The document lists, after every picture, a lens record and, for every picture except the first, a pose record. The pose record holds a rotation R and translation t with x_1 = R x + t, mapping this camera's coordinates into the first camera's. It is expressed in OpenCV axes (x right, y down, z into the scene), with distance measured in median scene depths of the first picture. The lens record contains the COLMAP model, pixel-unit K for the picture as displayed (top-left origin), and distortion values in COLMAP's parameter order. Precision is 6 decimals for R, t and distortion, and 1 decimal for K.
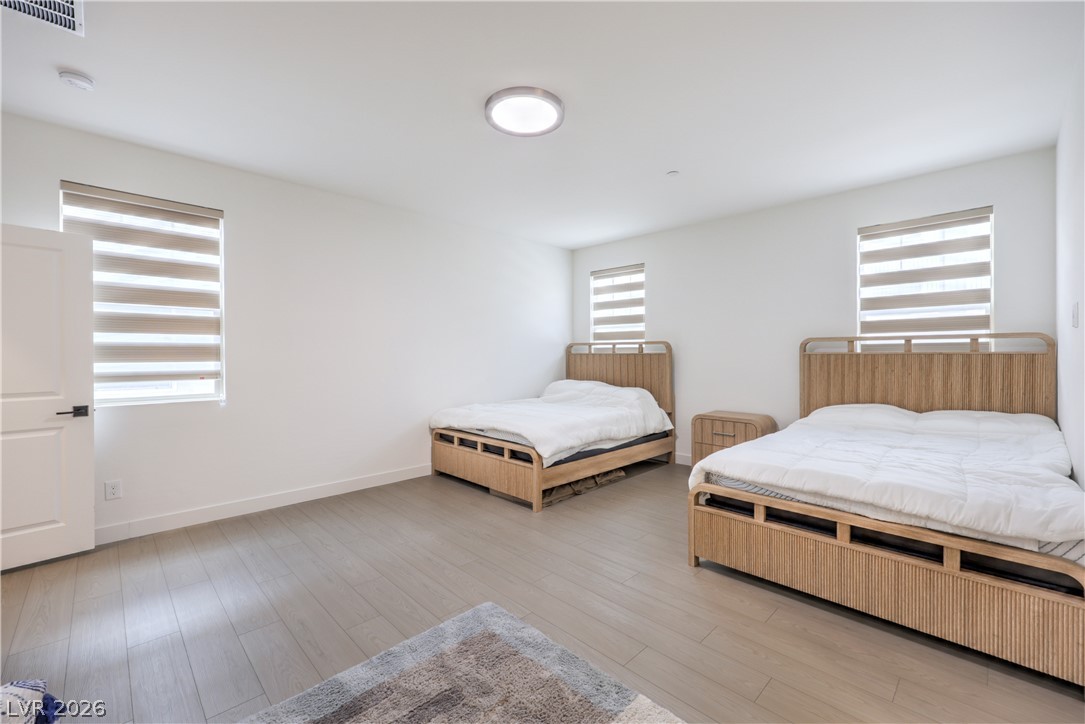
lens RADIAL K [[446.1, 0, 542.0], [0, 446.1, 355.2], [0, 0, 1]] dist [0.002001, 0.000296]
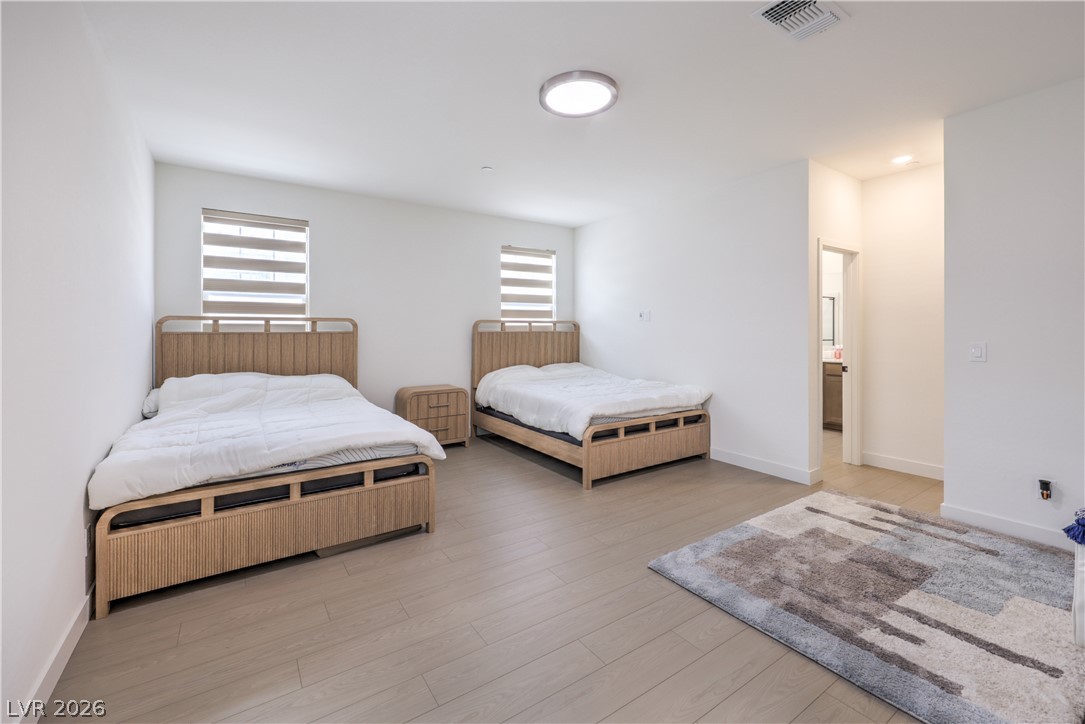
lens RADIAL K [[446.1, 0, 505.9], [0, 446.1, 359.8], [0, 0, 1]] dist [0.002001, 0.000296]
pose [[0.223540, -0.060459, 0.972818, -0.622530], [0.006777, 0.998147, 0.060476, -0.000652], [-0.974671, -0.006926, 0.223536, 0.584779]]
